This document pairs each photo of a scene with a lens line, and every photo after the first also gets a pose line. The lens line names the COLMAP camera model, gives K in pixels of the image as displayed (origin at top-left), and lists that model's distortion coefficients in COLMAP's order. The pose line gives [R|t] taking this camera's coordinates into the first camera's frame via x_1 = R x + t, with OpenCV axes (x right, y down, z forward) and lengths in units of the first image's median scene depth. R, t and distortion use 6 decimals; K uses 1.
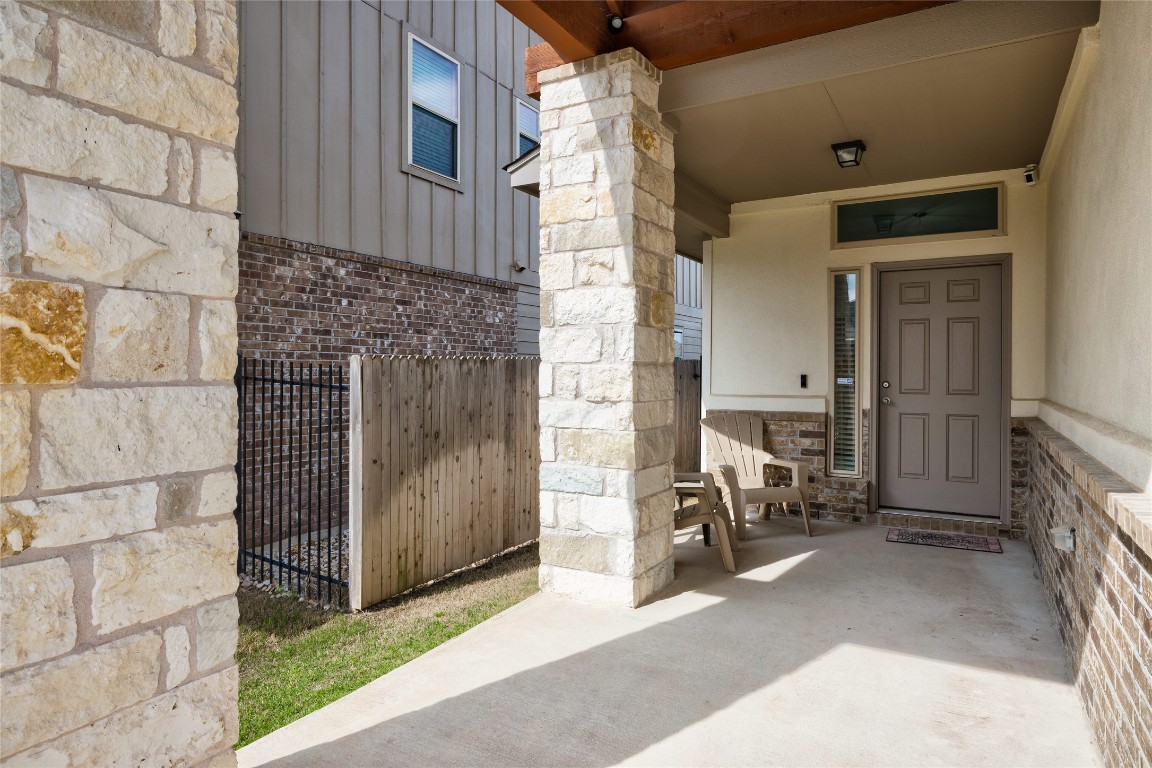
lens RADIAL K [[699.0, 0, 576.0], [0, 699.0, 384.0], [0, 0, 1]] dist [-0.000356, -0.000111]
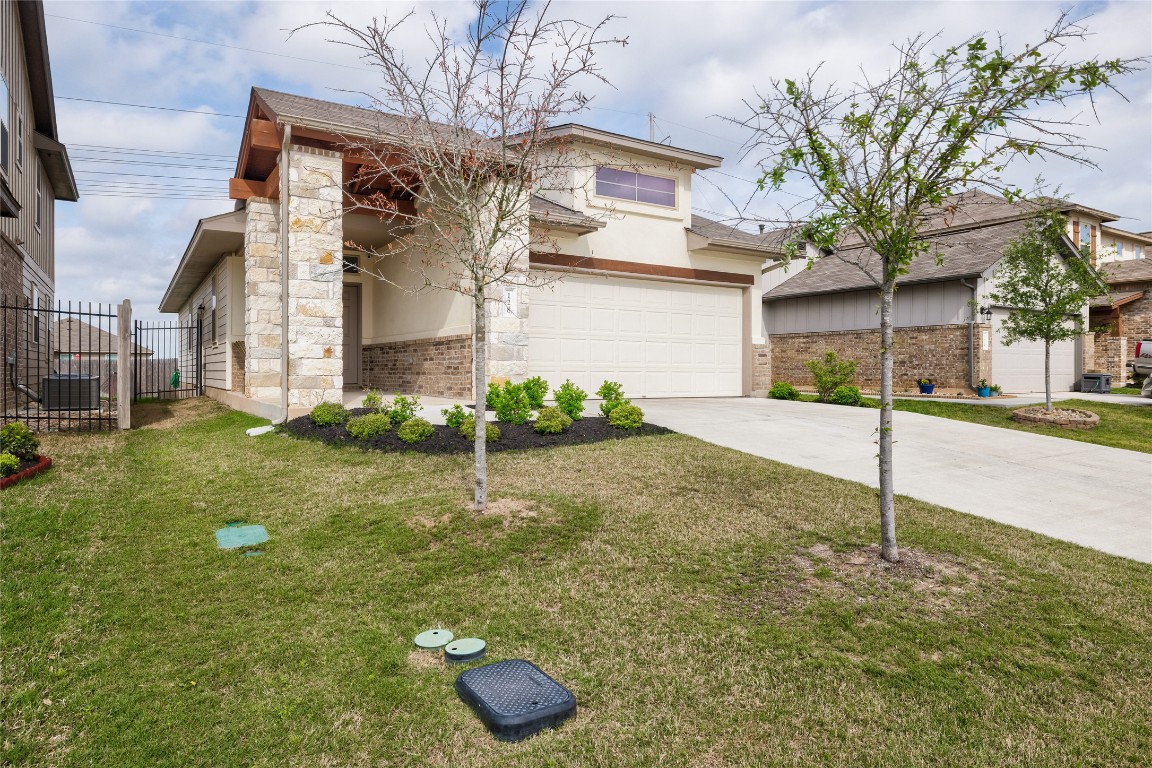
lens RADIAL K [[699.0, 0, 576.0], [0, 699.0, 384.0], [0, 0, 1]] dist [-0.000356, -0.000111]
pose [[0.463703, -0.012290, 0.885905, -1.824082], [0.005577, 0.999924, 0.010953, 0.230022], [-0.885973, -0.000138, 0.463737, -1.290745]]
